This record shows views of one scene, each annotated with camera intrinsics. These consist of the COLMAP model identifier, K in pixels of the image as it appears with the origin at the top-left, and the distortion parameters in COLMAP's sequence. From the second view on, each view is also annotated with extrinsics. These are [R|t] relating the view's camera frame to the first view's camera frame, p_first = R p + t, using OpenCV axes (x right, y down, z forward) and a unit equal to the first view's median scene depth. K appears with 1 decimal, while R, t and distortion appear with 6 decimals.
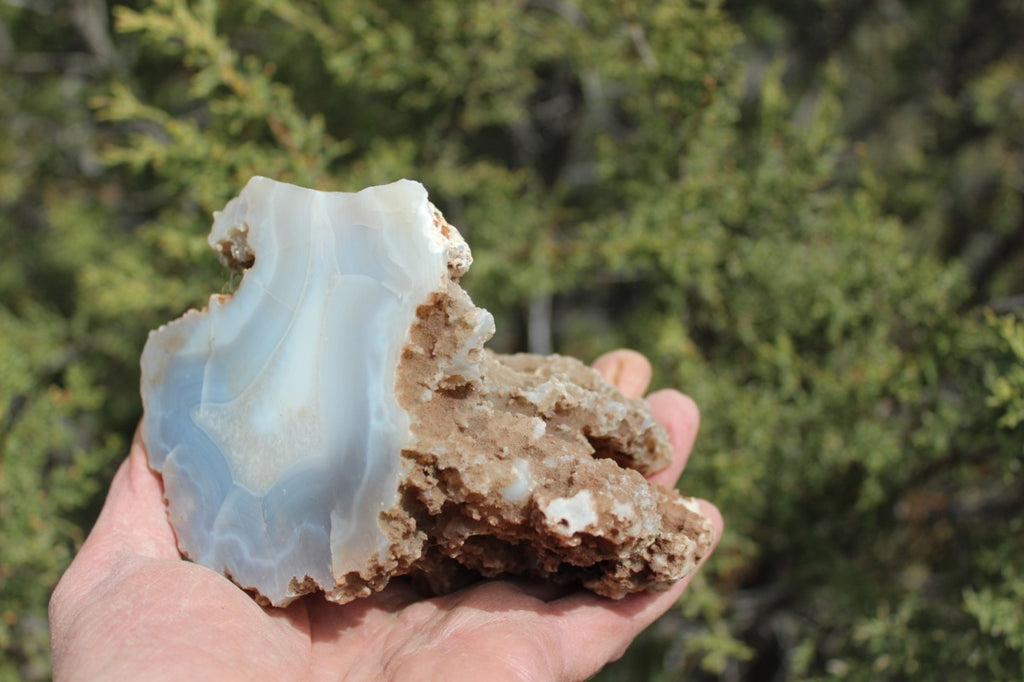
lens RADIAL K [[1213.0, 0, 512.0], [0, 1213.0, 341.0], [0, 0, 1]] dist [-0.115801, -0.004356]
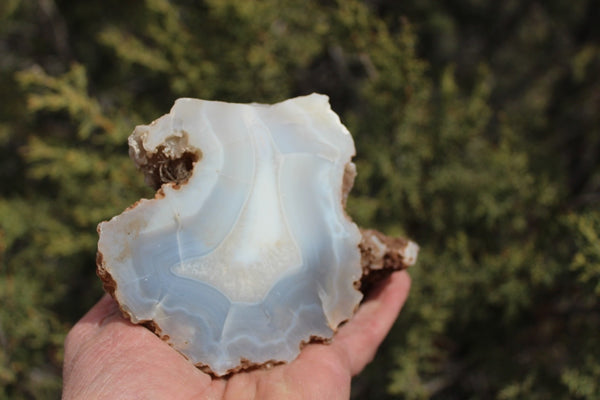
lens RADIAL K [[710.8, 0, 300.0], [0, 710.8, 200.0], [0, 0, 1]] dist [-0.115801, -0.004356]
pose [[0.546501, -0.195666, 0.814280, -0.876387], [0.140480, 0.979964, 0.141196, -0.120645], [-0.825592, 0.037227, 0.563038, 0.425518]]
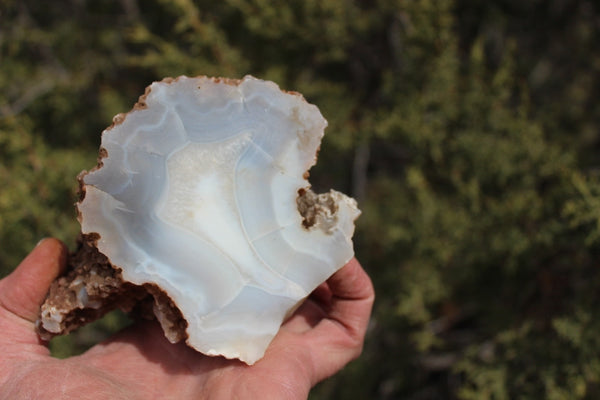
lens RADIAL K [[710.8, 0, 300.0], [0, 710.8, 200.0], [0, 0, 1]] dist [-0.115801, -0.004356]
pose [[-0.519604, 0.756160, 0.397787, -0.612253], [-0.801780, -0.592403, 0.078794, -0.114421], [0.295231, -0.277996, 0.914088, 0.179952]]
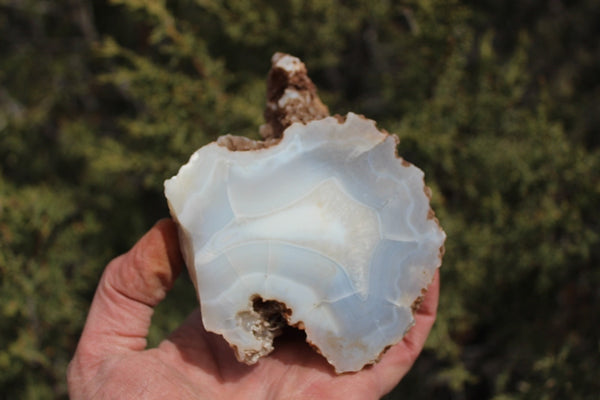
lens RADIAL K [[710.8, 0, 300.0], [0, 710.8, 200.0], [0, 0, 1]] dist [-0.115801, -0.004356]
pose [[-0.487412, -0.604596, 0.629994, -0.744383], [0.873162, -0.340922, 0.348368, -0.292242], [0.004157, 0.719886, 0.694080, 0.300325]]
